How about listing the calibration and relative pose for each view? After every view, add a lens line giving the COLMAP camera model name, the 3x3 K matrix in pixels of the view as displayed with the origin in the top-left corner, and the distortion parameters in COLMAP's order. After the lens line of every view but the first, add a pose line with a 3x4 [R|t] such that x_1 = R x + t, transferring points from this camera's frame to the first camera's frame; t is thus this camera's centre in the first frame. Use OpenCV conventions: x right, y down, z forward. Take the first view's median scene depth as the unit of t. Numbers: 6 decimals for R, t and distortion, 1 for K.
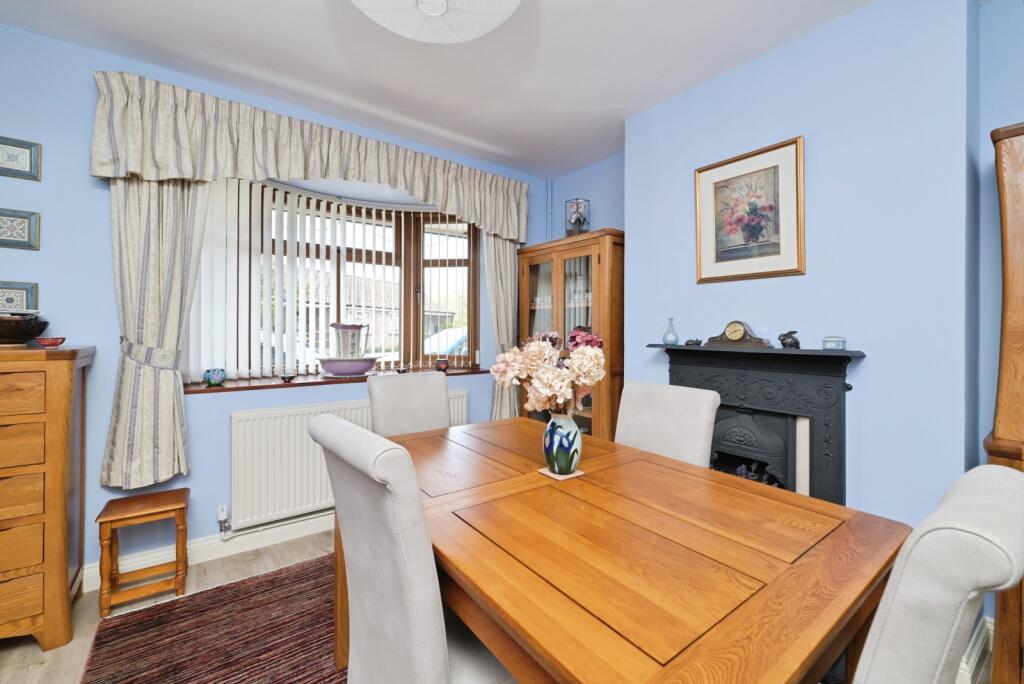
lens RADIAL K [[428.2, 0, 511.3], [0, 428.2, 325.9], [0, 0, 1]] dist [-0.000806, -0.000026]
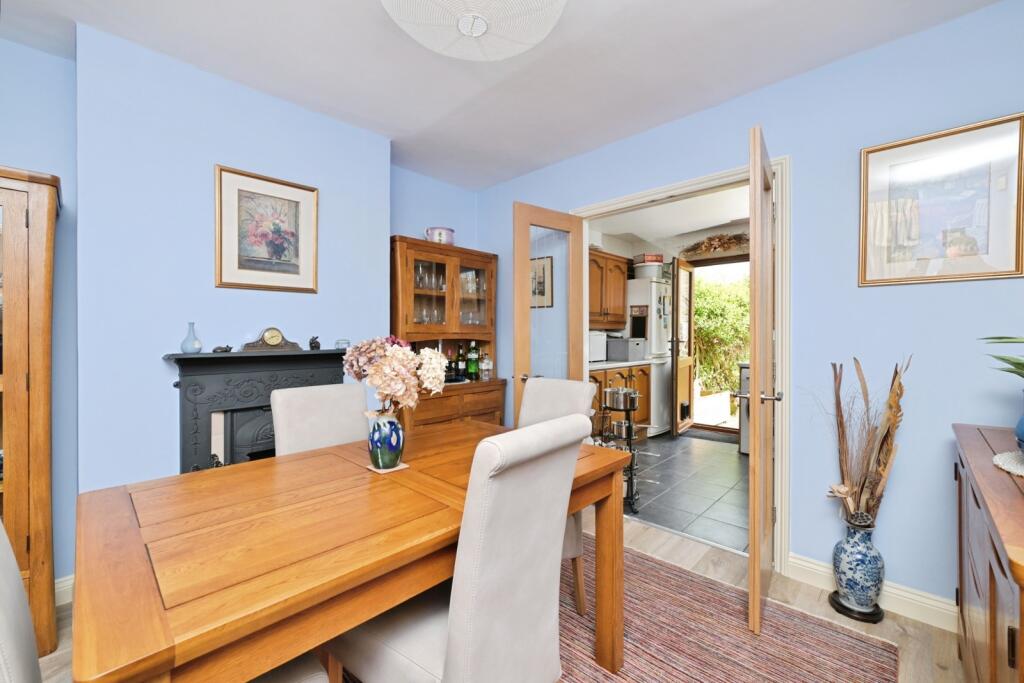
lens RADIAL K [[420.7, 0, 512.2], [0, 420.7, 337.1], [0, 0, 1]] dist [-0.000367, 0.000144]
pose [[-0.159466, -0.008659, 0.987165, -0.643717], [-0.004913, 0.999956, 0.007978, 0.001124], [-0.987191, -0.003578, -0.159502, 0.559739]]
